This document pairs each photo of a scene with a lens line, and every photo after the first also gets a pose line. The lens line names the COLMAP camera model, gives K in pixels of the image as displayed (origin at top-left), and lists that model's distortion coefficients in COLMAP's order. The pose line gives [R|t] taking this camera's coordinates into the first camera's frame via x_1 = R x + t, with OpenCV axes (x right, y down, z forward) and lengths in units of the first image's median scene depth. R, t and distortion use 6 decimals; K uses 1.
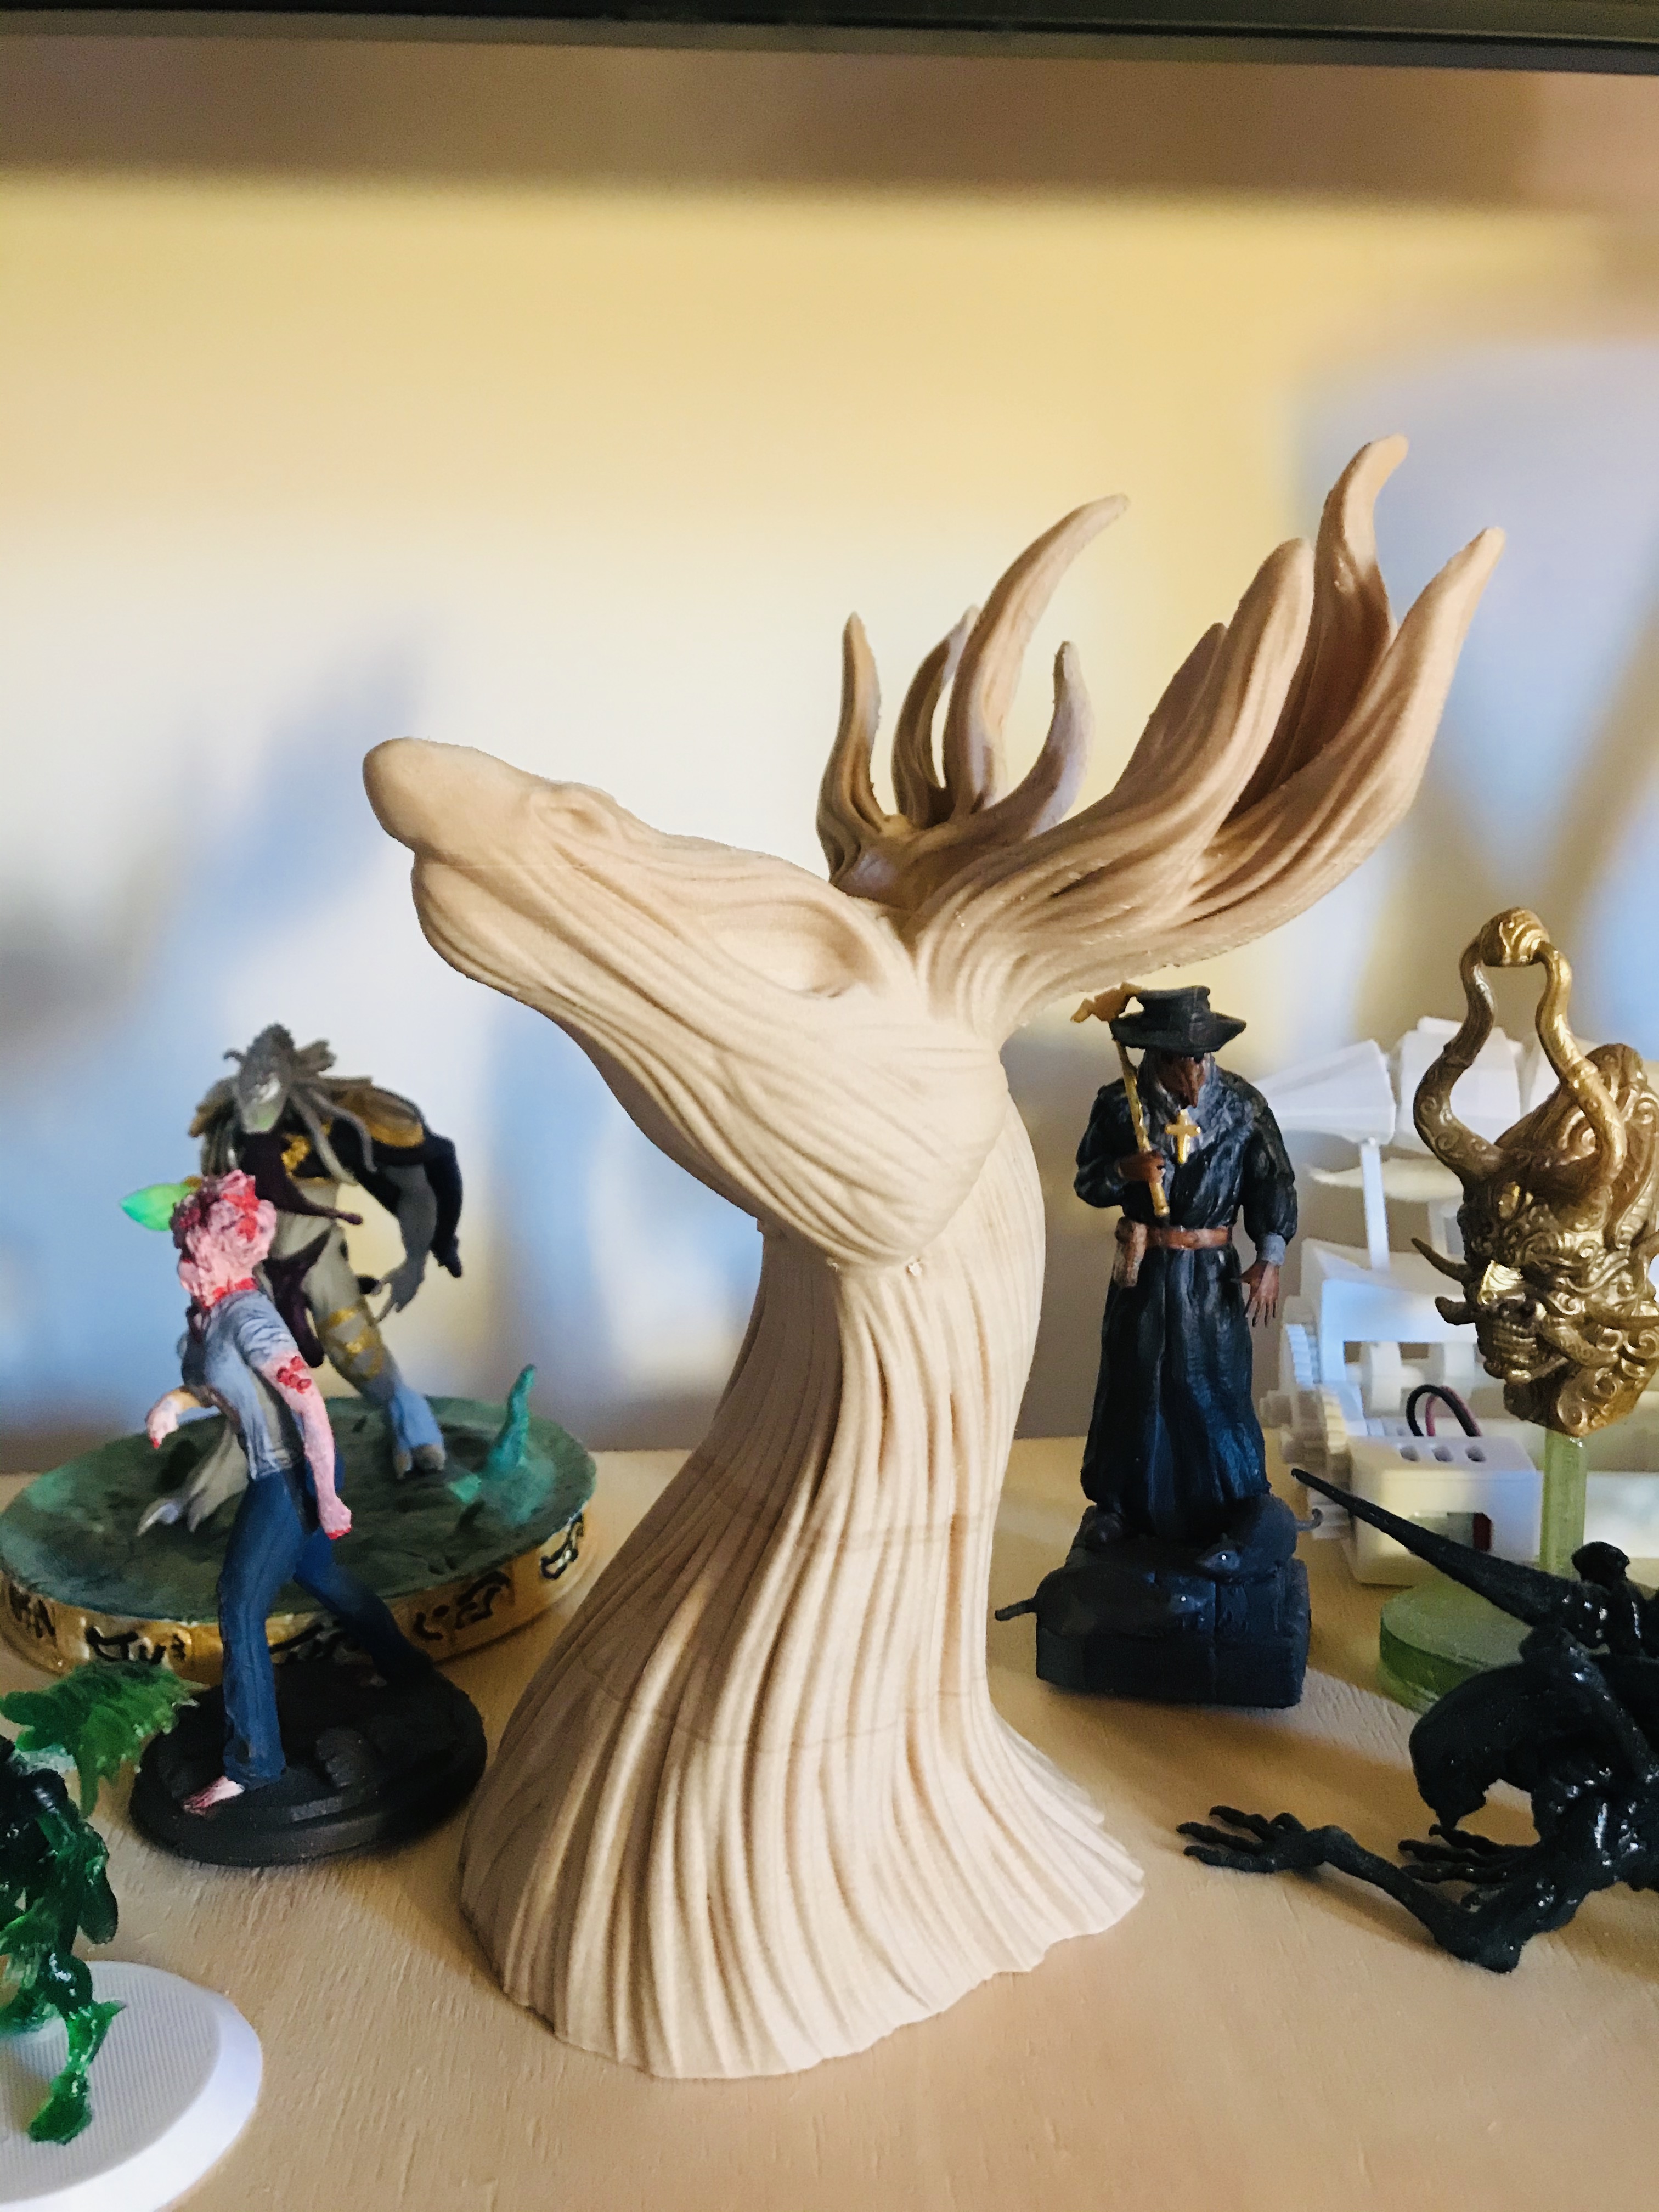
lens RADIAL K [[1760.1, 0, 674.1], [0, 1760.1, 1100.1], [0, 0, 1]] dist [0.006736, -0.001916]
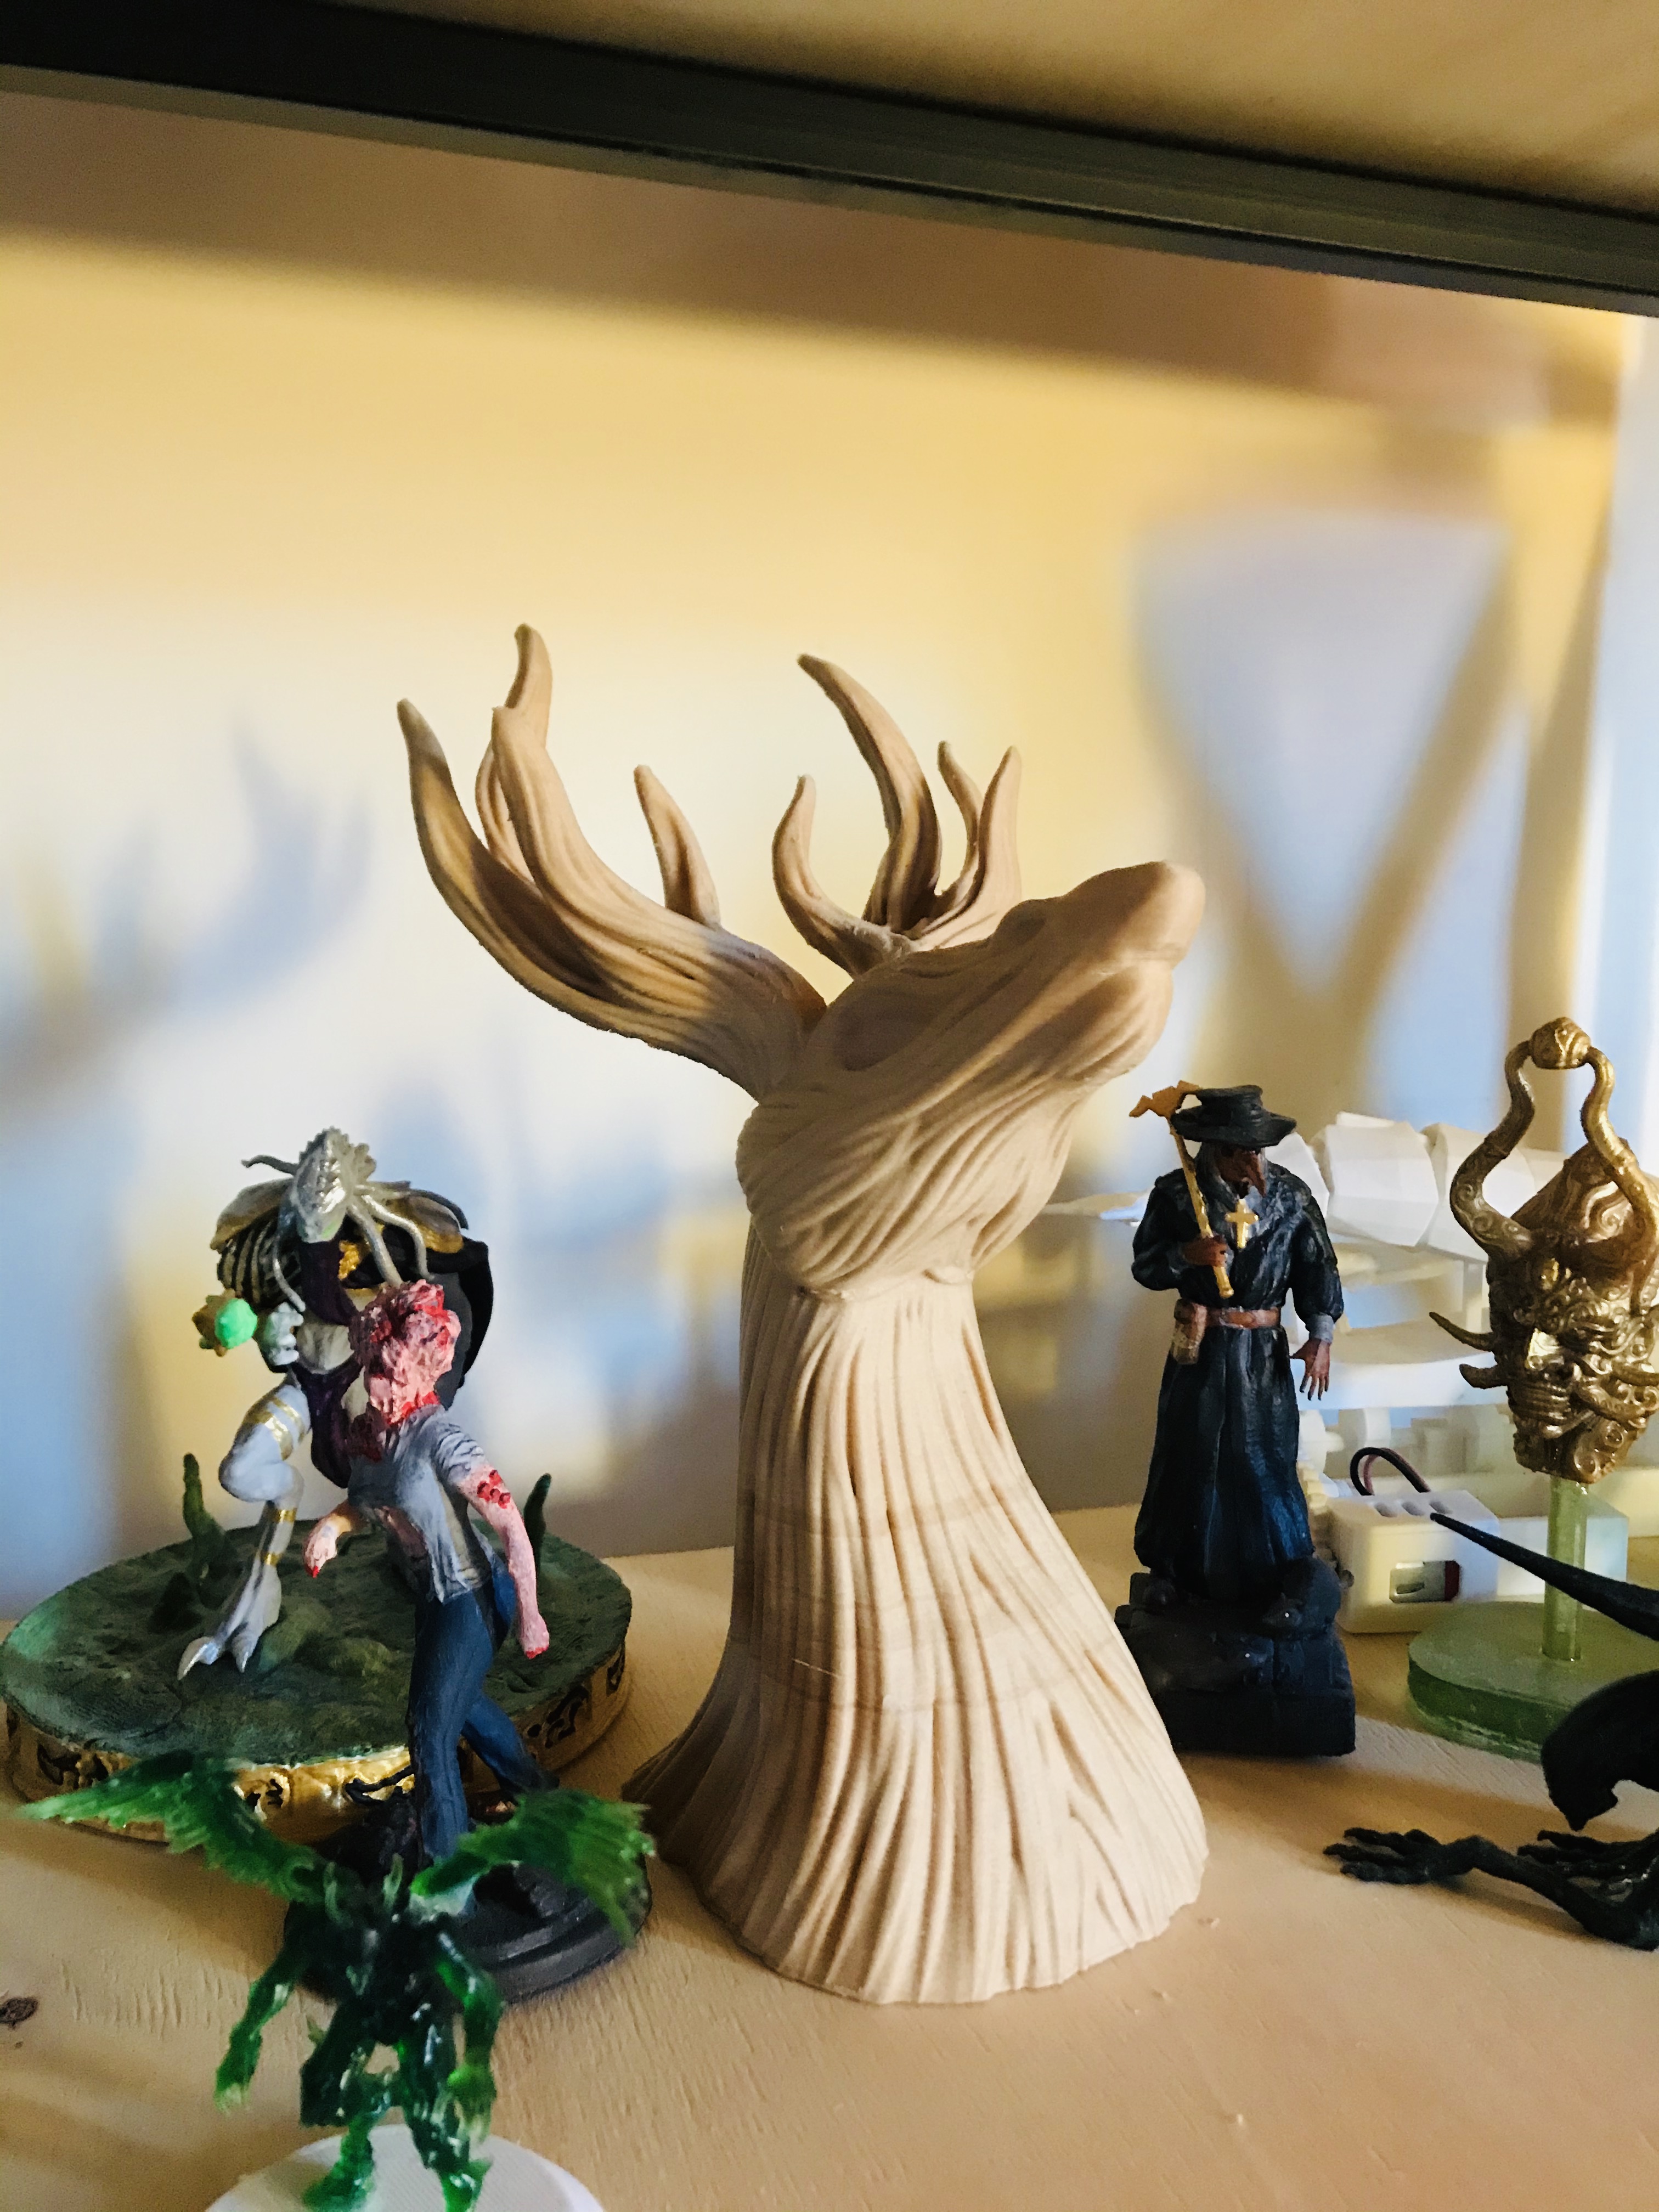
lens RADIAL K [[1806.5, 0, 628.5], [0, 1806.5, 1107.9], [0, 0, 1]] dist [0.013525, 0.006212]
pose [[0.972650, -0.006830, 0.232176, -0.337671], [0.018093, 0.998759, -0.046412, -0.006143], [-0.231571, 0.049343, 0.971566, 0.001543]]
